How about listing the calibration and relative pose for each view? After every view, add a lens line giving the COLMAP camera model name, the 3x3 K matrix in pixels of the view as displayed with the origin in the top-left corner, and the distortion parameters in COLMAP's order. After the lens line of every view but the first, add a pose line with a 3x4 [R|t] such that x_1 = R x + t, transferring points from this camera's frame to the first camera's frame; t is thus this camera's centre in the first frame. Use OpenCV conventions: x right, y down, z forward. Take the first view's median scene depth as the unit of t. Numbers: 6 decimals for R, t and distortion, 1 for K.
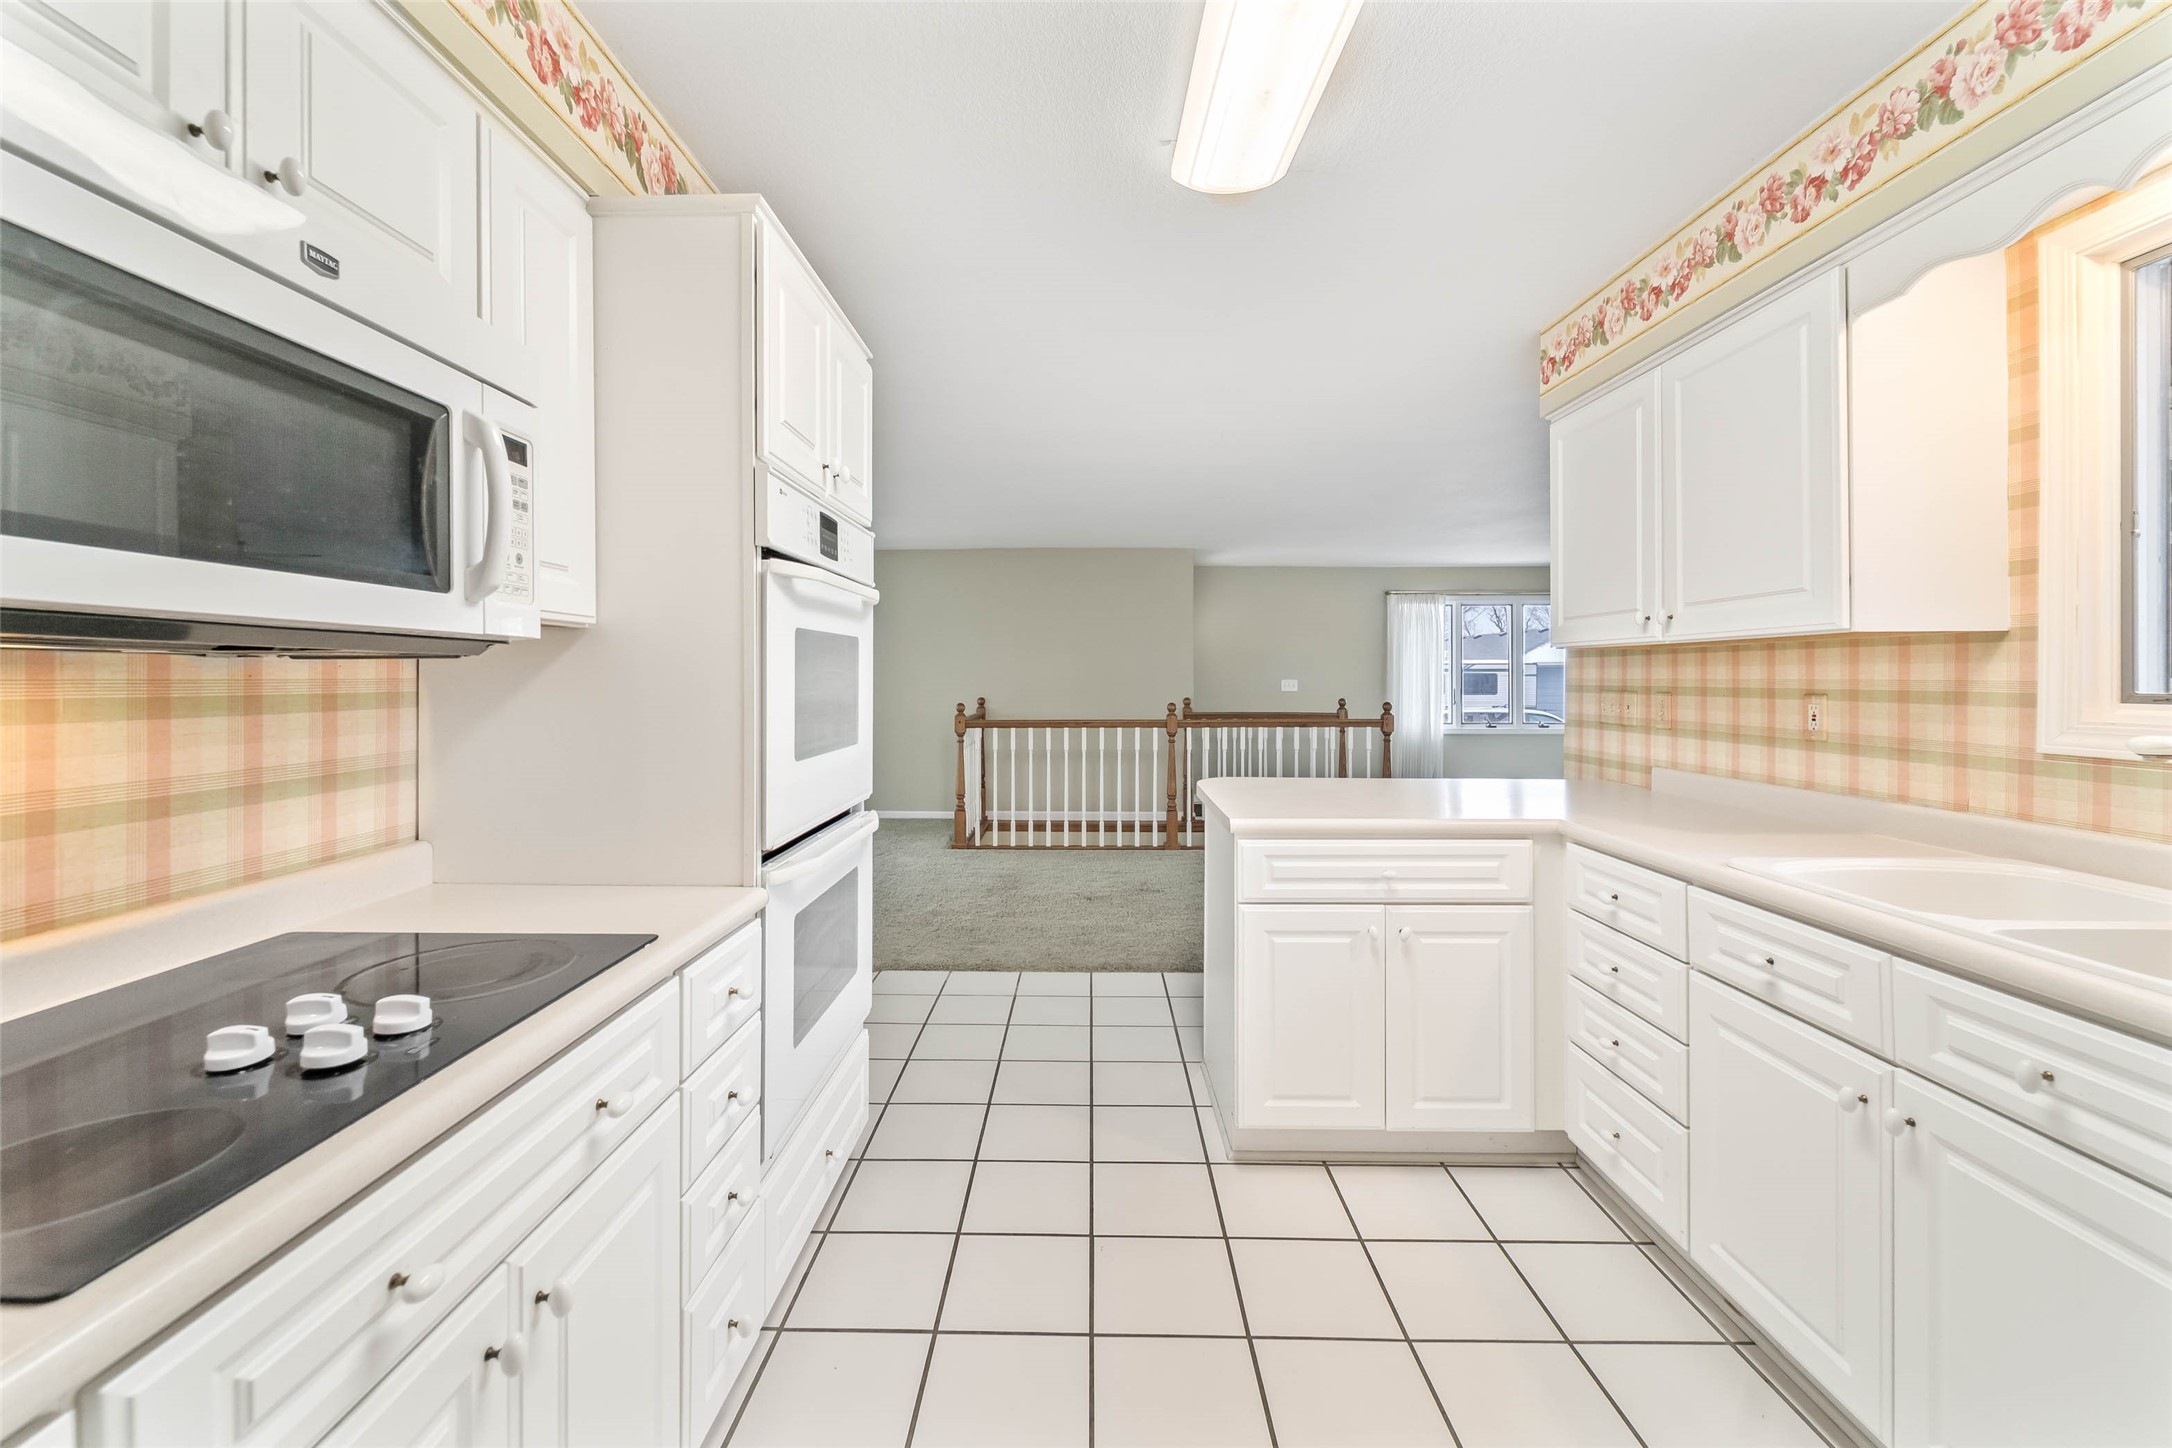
lens RADIAL K [[902.3, 0, 1067.3], [0, 902.3, 676.3], [0, 0, 1]] dist [0.008673, -0.000024]
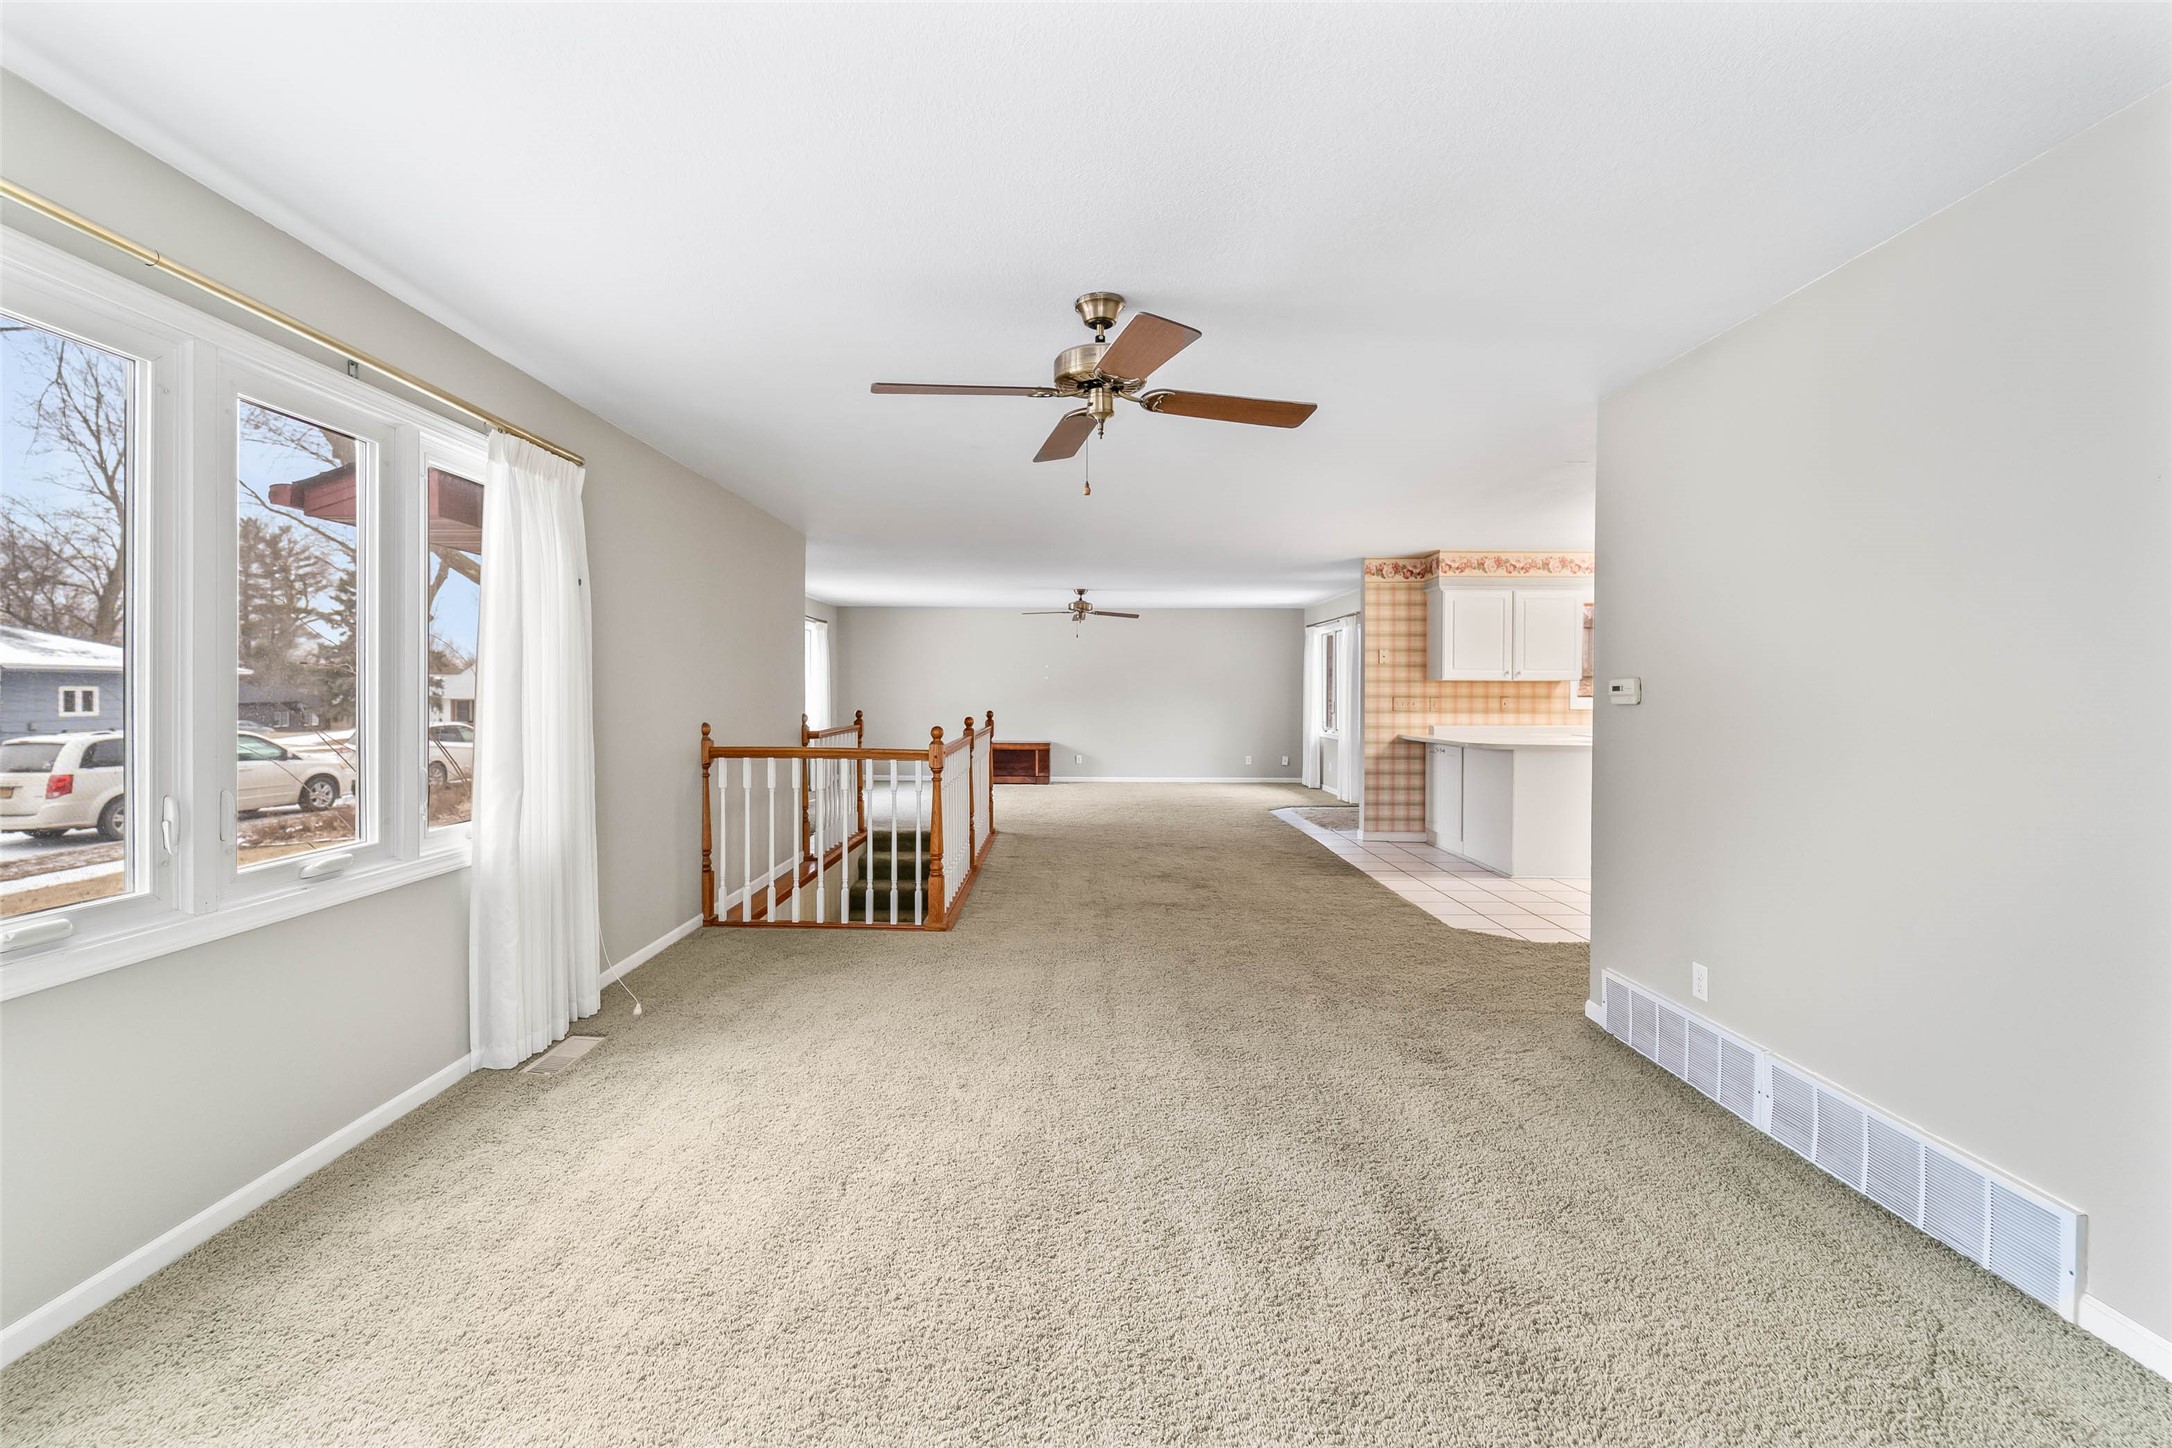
lens RADIAL K [[902.3, 0, 1049.4], [0, 902.3, 701.2], [0, 0, 1]] dist [0.008673, -0.000024]
pose [[0.001064, 0.003628, 0.999993, -2.673129], [-0.005626, 0.999978, -0.003622, 0.060111], [-0.999984, -0.005623, 0.001085, 2.847503]]
